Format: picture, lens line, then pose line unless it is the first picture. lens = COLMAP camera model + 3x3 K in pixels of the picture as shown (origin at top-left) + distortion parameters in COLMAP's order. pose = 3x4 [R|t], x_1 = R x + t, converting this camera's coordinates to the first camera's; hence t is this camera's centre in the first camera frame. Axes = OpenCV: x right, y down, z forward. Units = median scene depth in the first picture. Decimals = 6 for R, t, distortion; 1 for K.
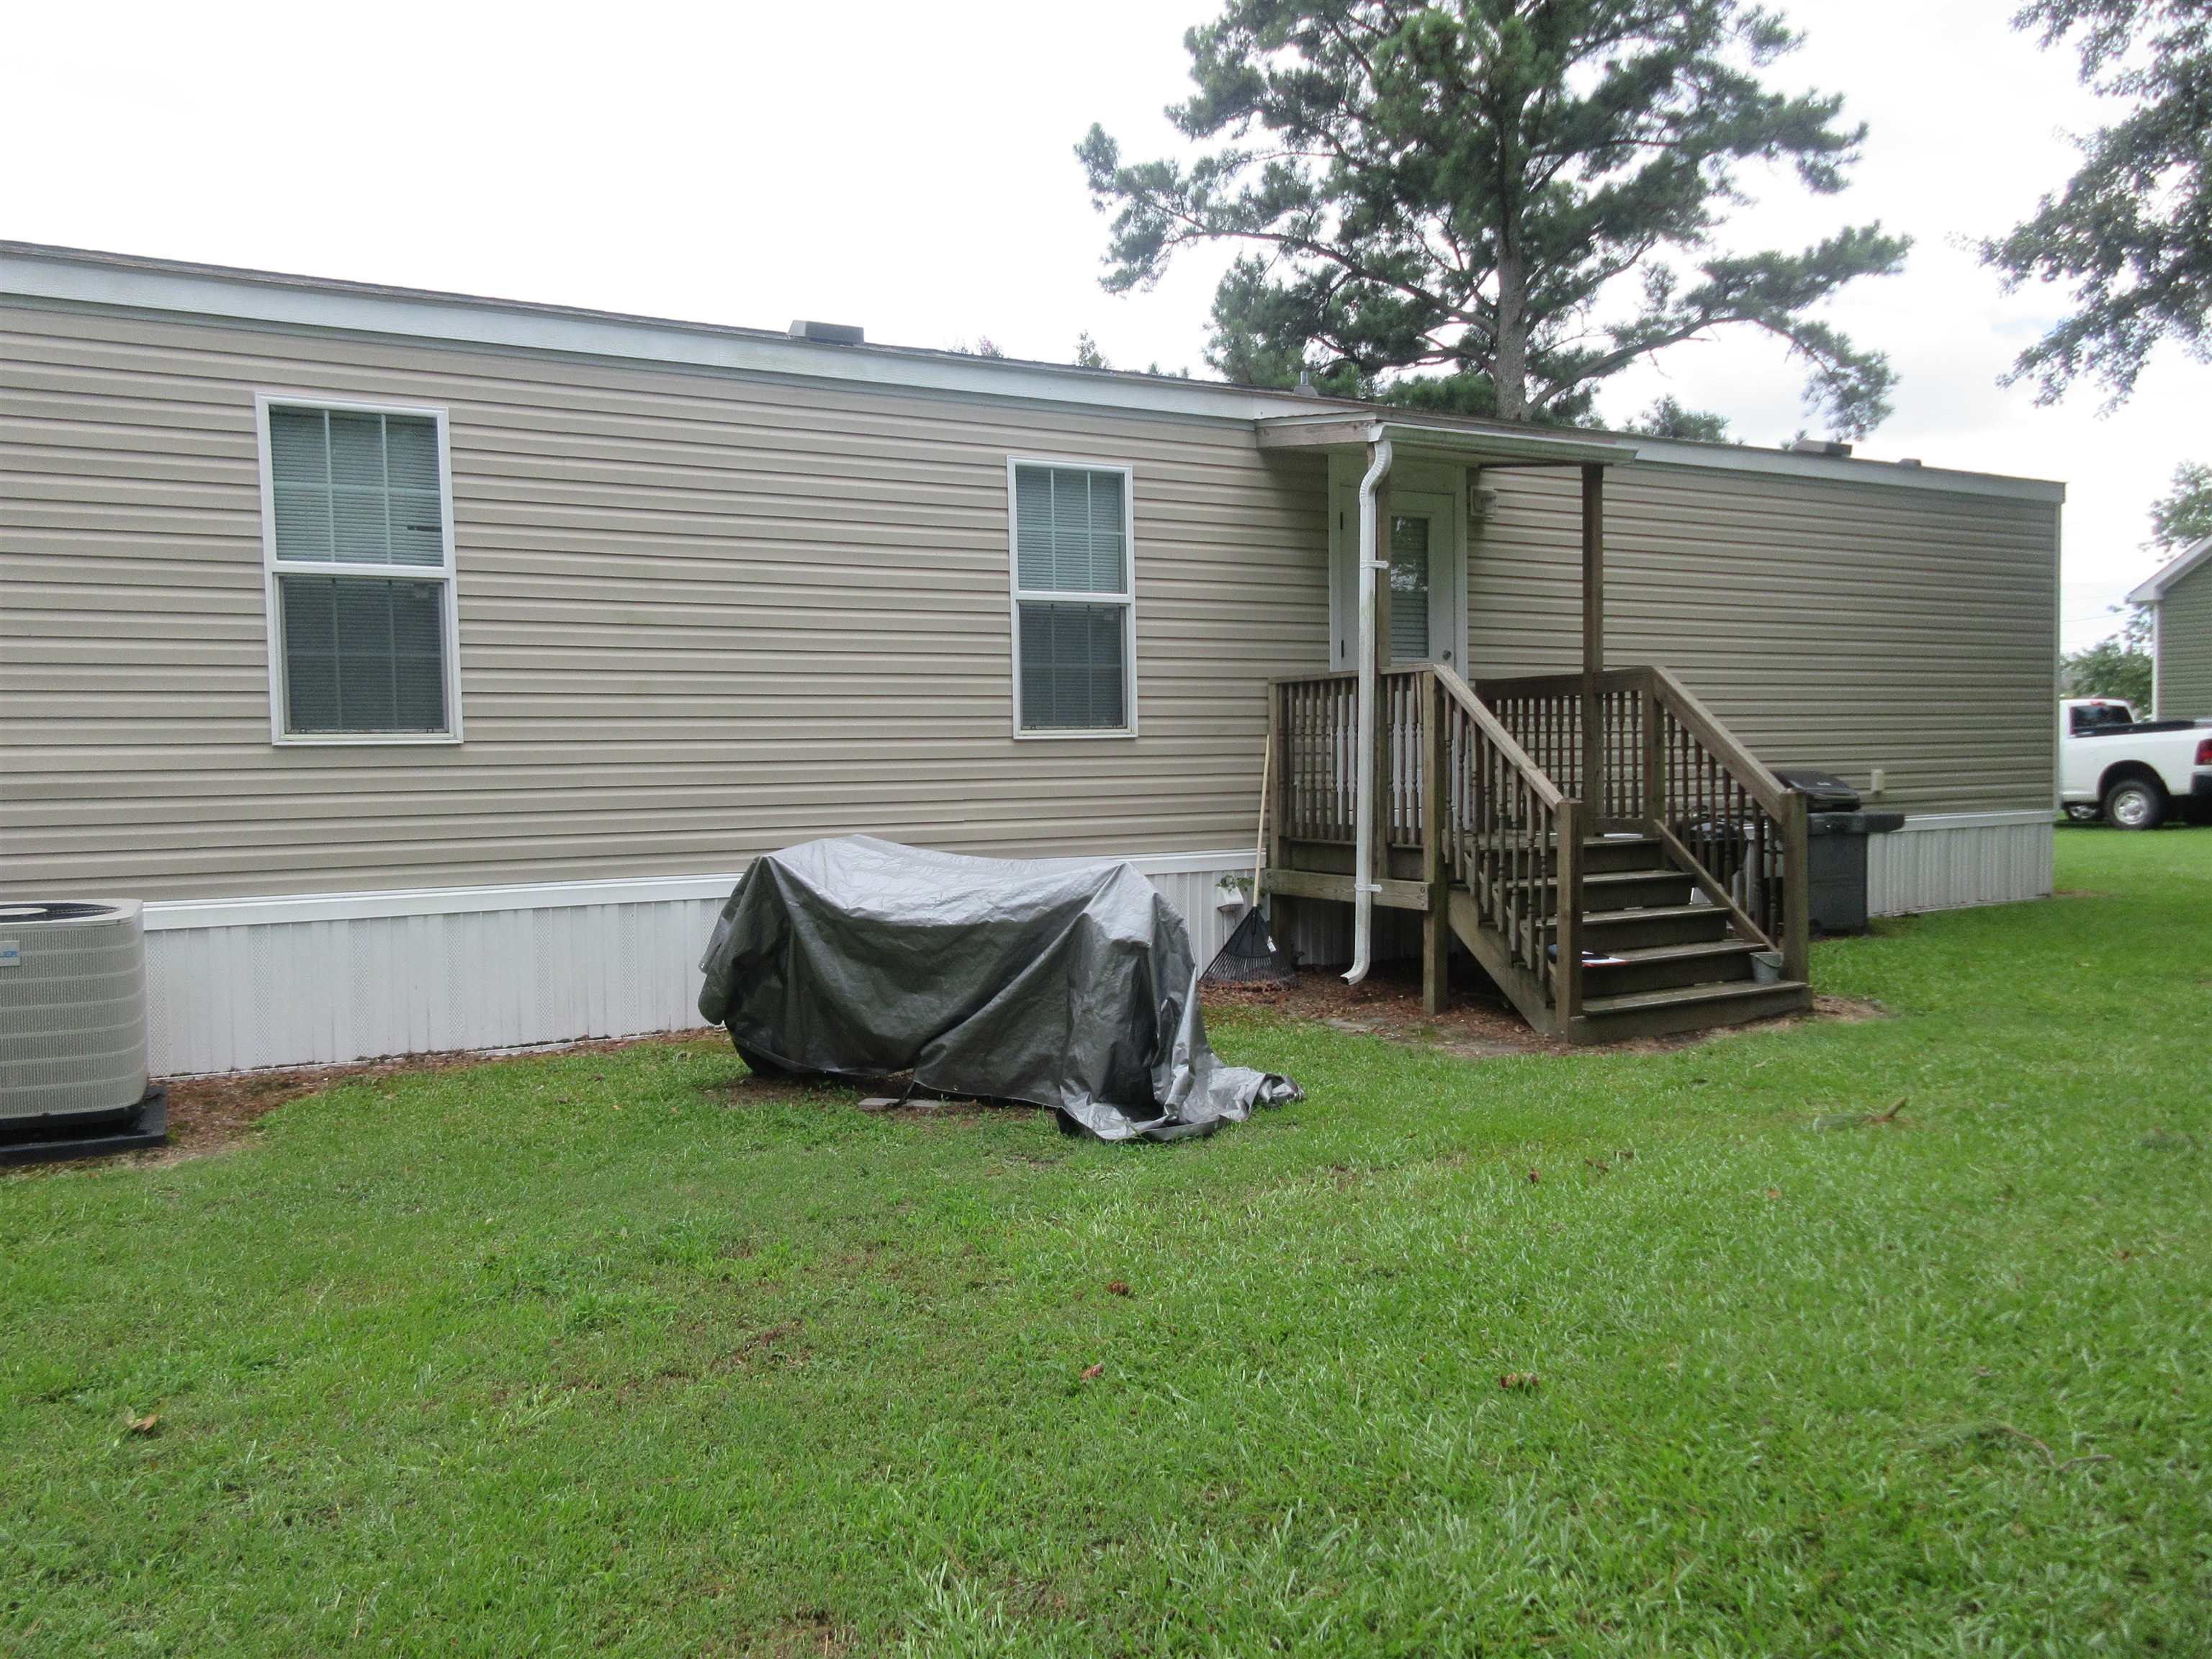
lens RADIAL K [[1645.1, 0, 1106.0], [0, 1645.1, 829.5], [0, 0, 1]] dist [0.006688, 0.010168]
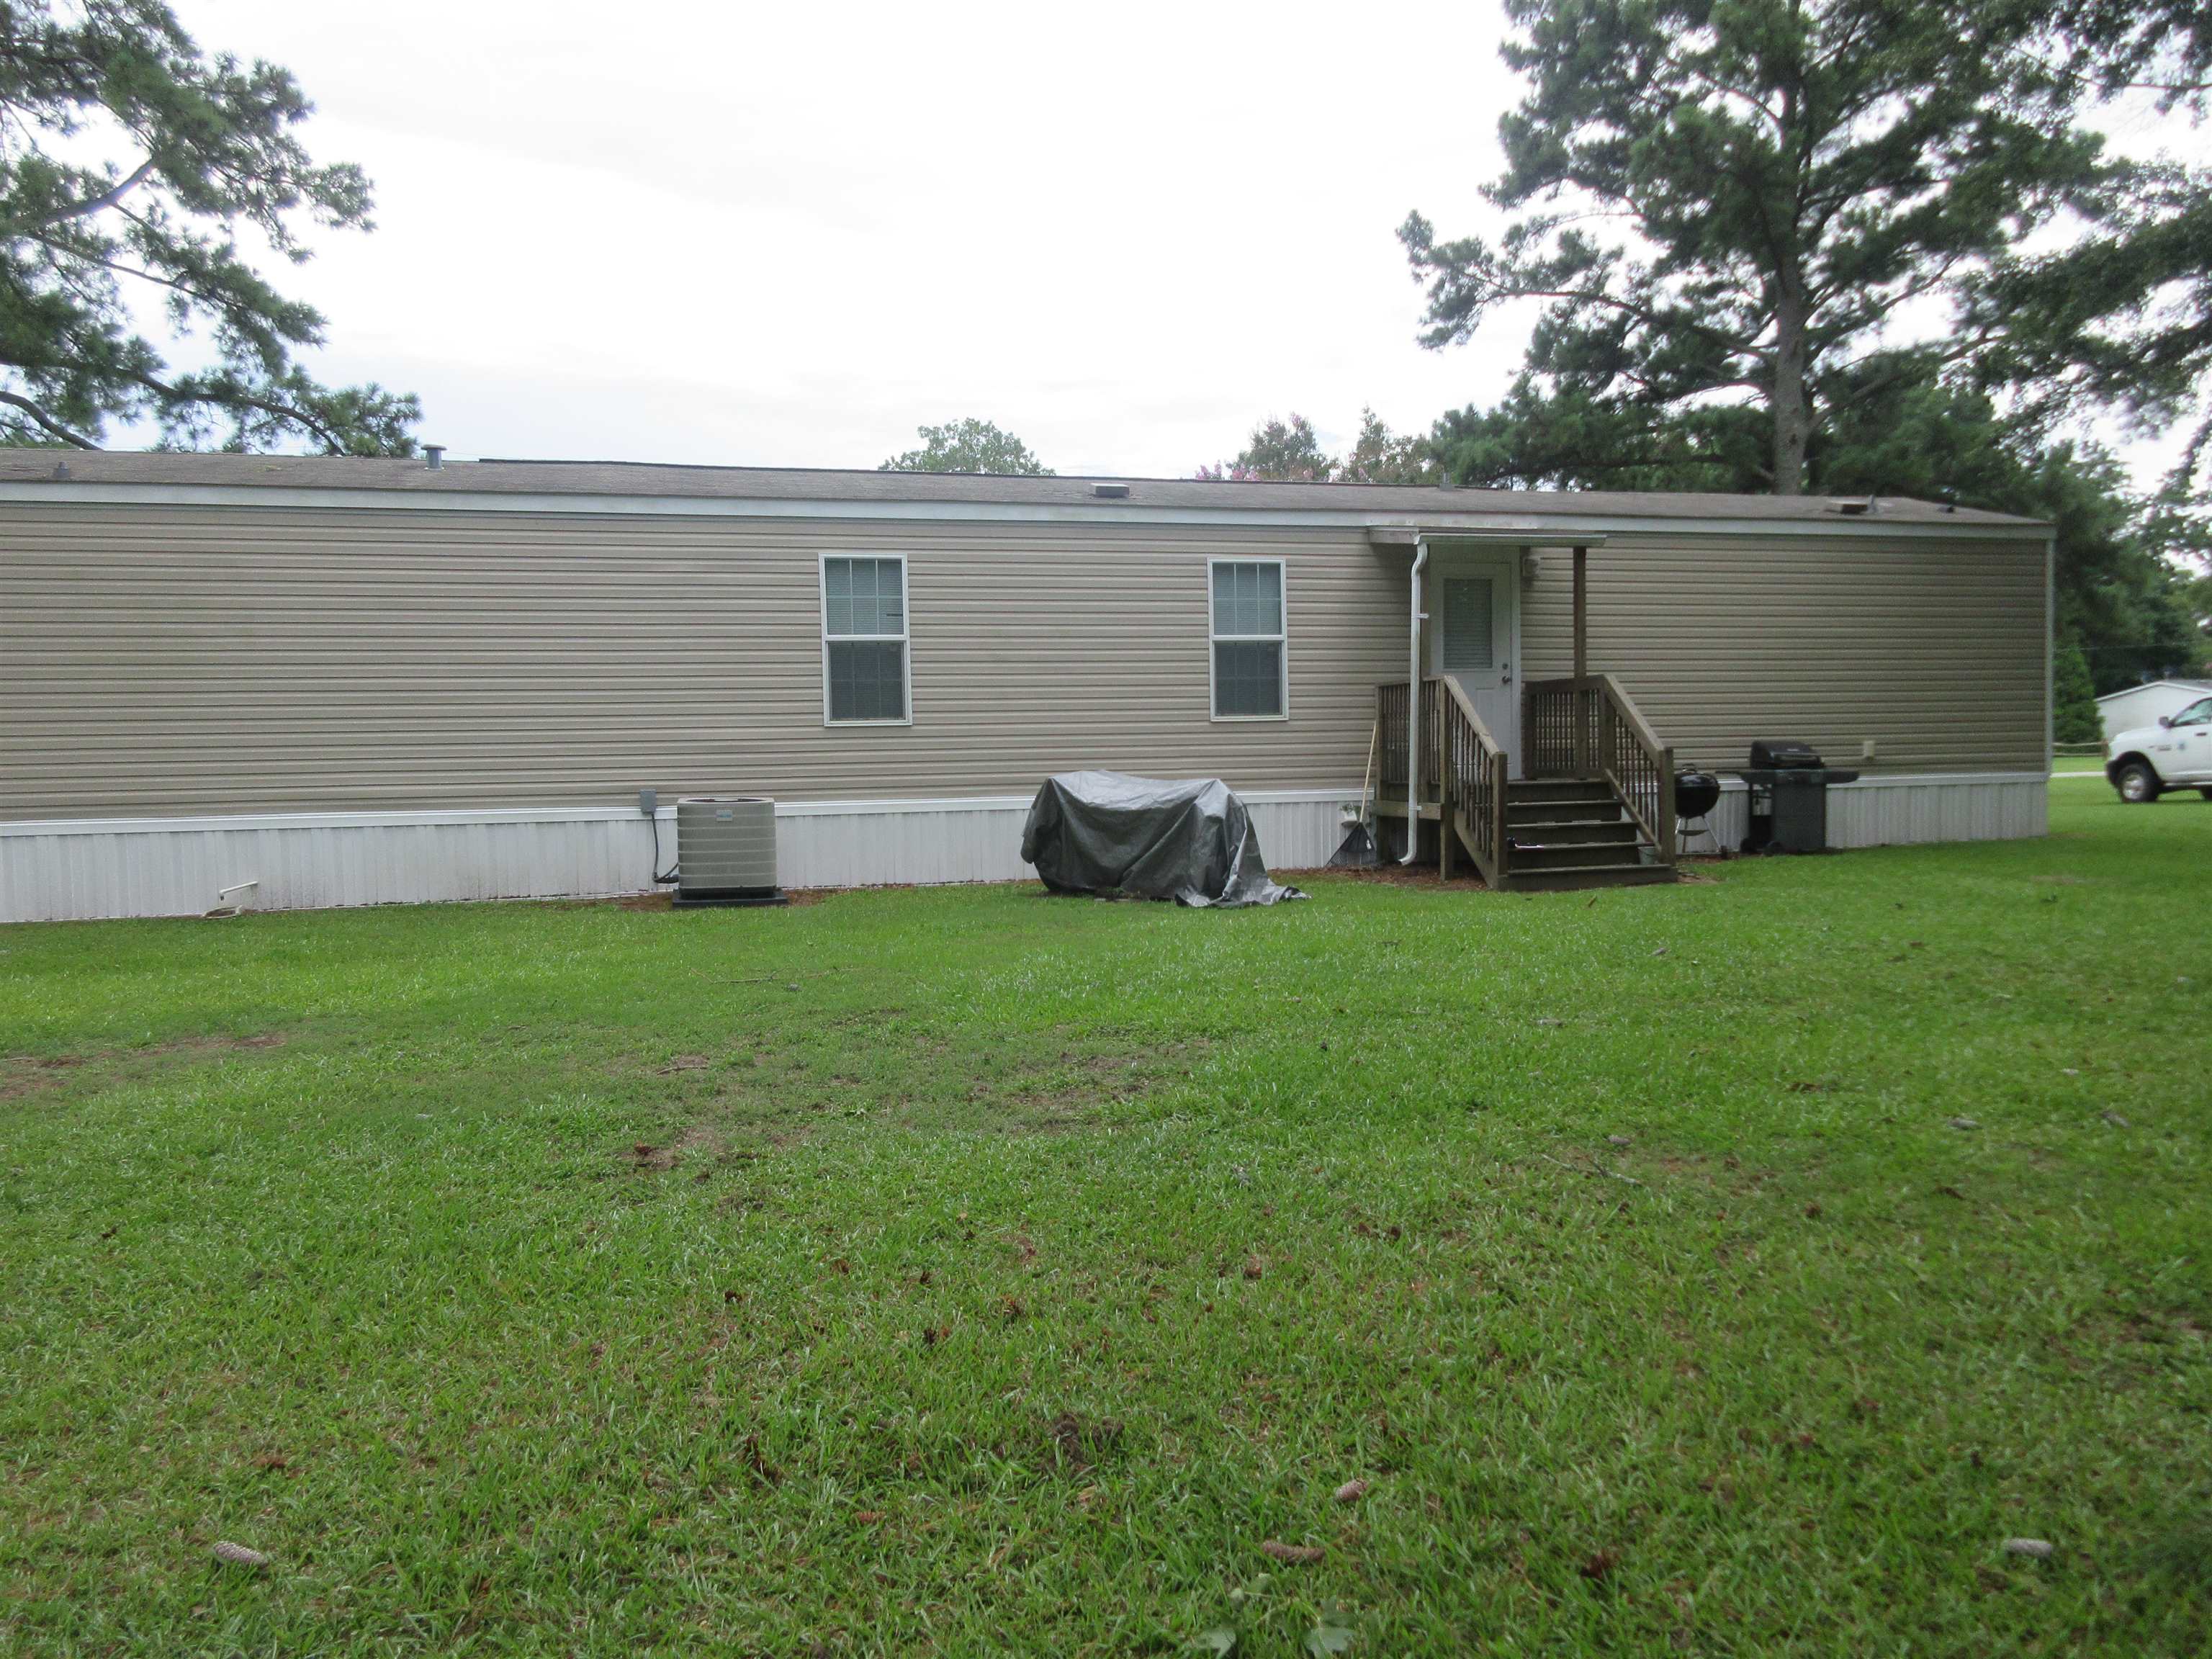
lens RADIAL K [[1814.3, 0, 1106.0], [0, 1814.3, 829.5], [0, 0, 1]] dist [0.000075, -0.004089]
pose [[0.965464, 0.007195, -0.260436, 0.309538], [-0.008062, 0.999965, -0.002260, 0.058915], [0.260410, 0.004282, 0.965489, -0.801675]]
